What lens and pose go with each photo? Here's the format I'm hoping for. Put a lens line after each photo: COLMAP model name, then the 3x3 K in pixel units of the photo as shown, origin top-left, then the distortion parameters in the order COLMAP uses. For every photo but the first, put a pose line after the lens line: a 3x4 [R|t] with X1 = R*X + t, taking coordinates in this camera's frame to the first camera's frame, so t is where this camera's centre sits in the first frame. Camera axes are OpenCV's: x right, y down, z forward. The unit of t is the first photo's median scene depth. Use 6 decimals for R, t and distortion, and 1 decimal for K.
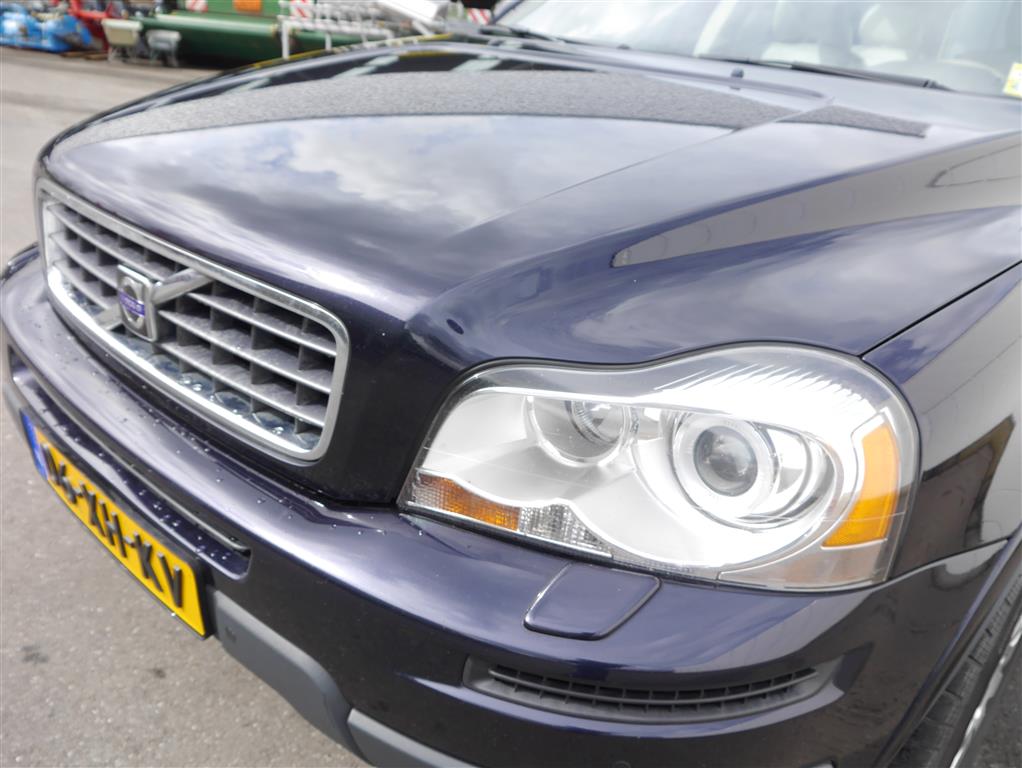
lens RADIAL K [[843.2, 0, 508.5], [0, 843.2, 385.3], [0, 0, 1]] dist [-0.037447, 0.002333]
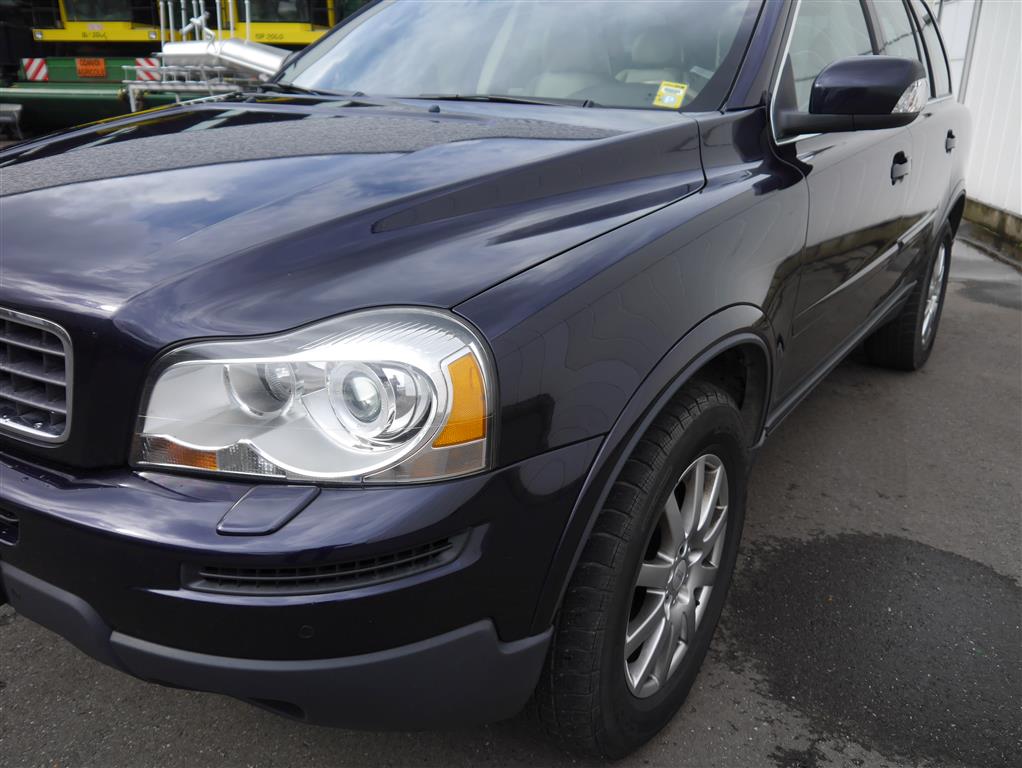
lens RADIAL K [[839.0, 0, 511.0], [0, 839.0, 384.0], [0, 0, 1]] dist [-0.038803, 0.012692]
pose [[0.985274, -0.119225, 0.122557, 0.269459], [0.124112, 0.991719, -0.033021, 0.118175], [-0.117606, 0.047746, 0.991912, -0.303442]]
